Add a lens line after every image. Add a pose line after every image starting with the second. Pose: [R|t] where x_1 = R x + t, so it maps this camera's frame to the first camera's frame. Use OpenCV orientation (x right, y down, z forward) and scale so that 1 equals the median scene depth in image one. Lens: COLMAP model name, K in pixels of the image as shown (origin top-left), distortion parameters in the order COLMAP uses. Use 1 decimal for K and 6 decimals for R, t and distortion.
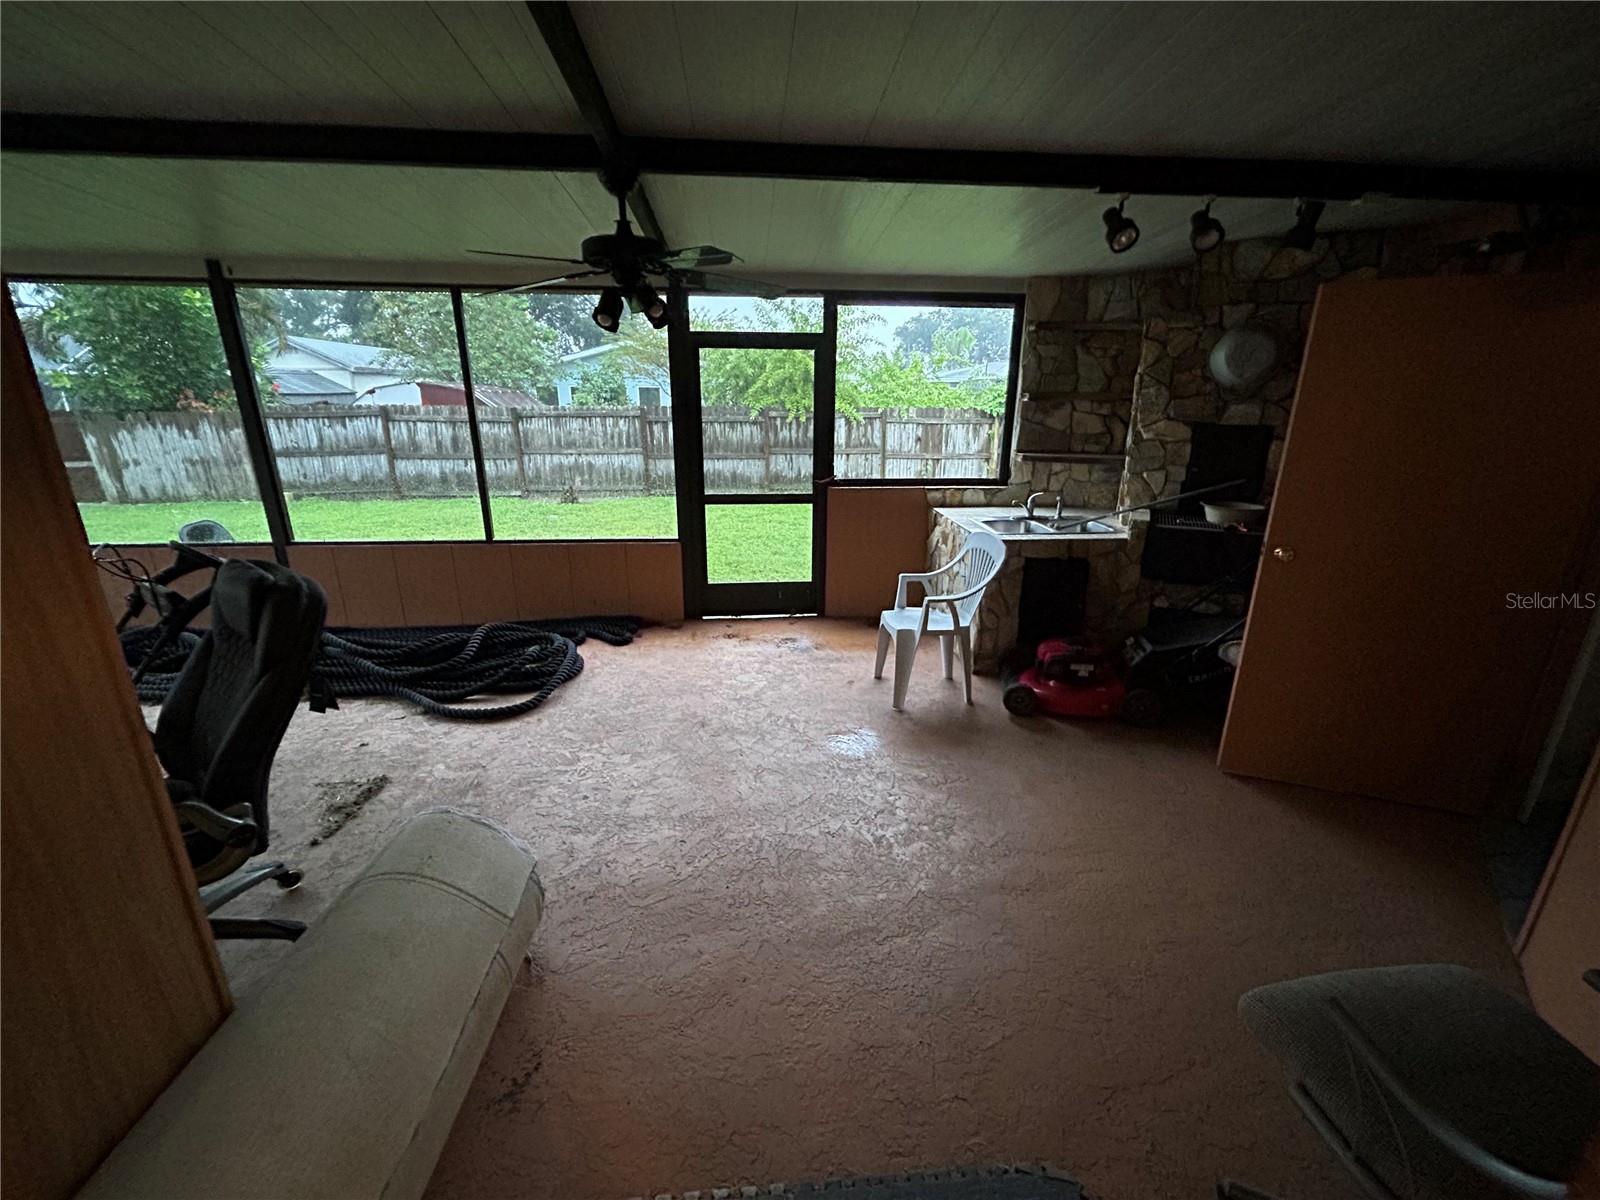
lens RADIAL K [[650.1, 0, 795.8], [0, 650.1, 596.5], [0, 0, 1]] dist [-0.008508, 0.005557]
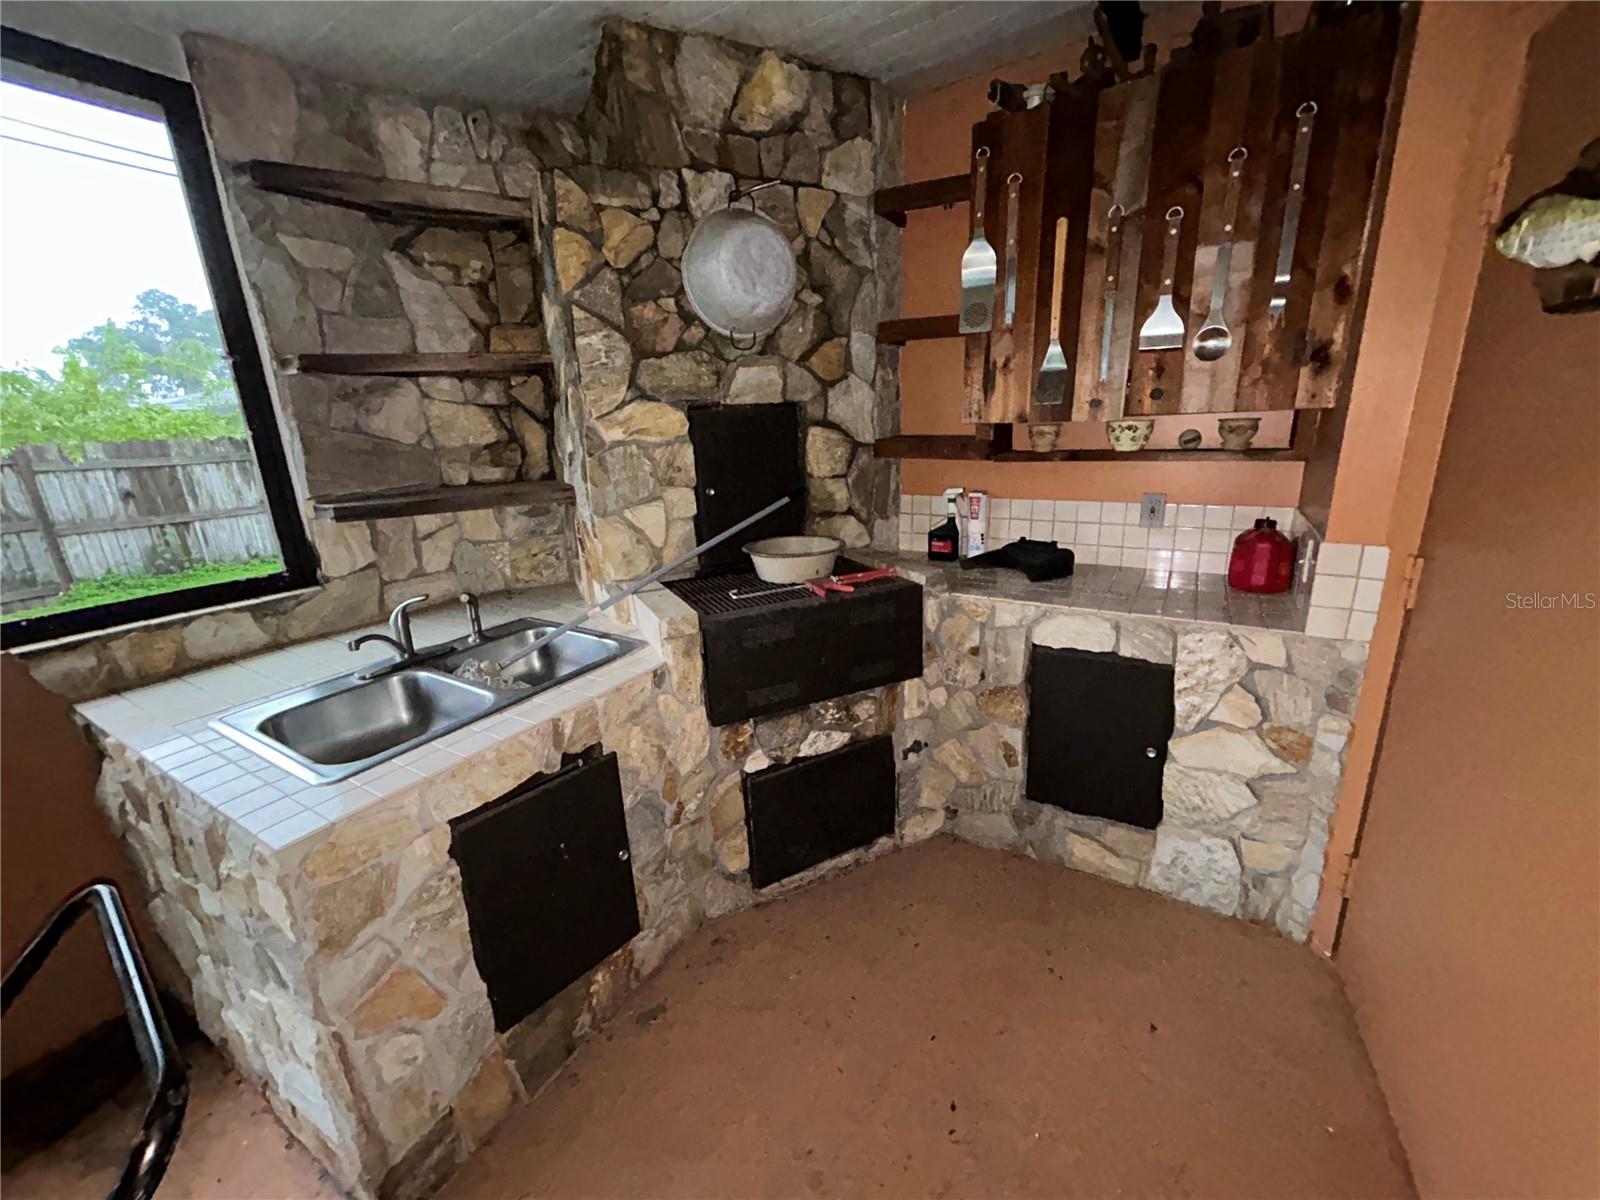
lens RADIAL K [[650.1, 0, 795.8], [0, 650.1, 596.5], [0, 0, 1]] dist [-0.008508, 0.005557]
pose [[0.586079, -0.246462, 0.771860, 0.221820], [0.276894, 0.956186, 0.095071, -0.142529], [-0.761473, 0.158004, 0.628644, 0.616420]]
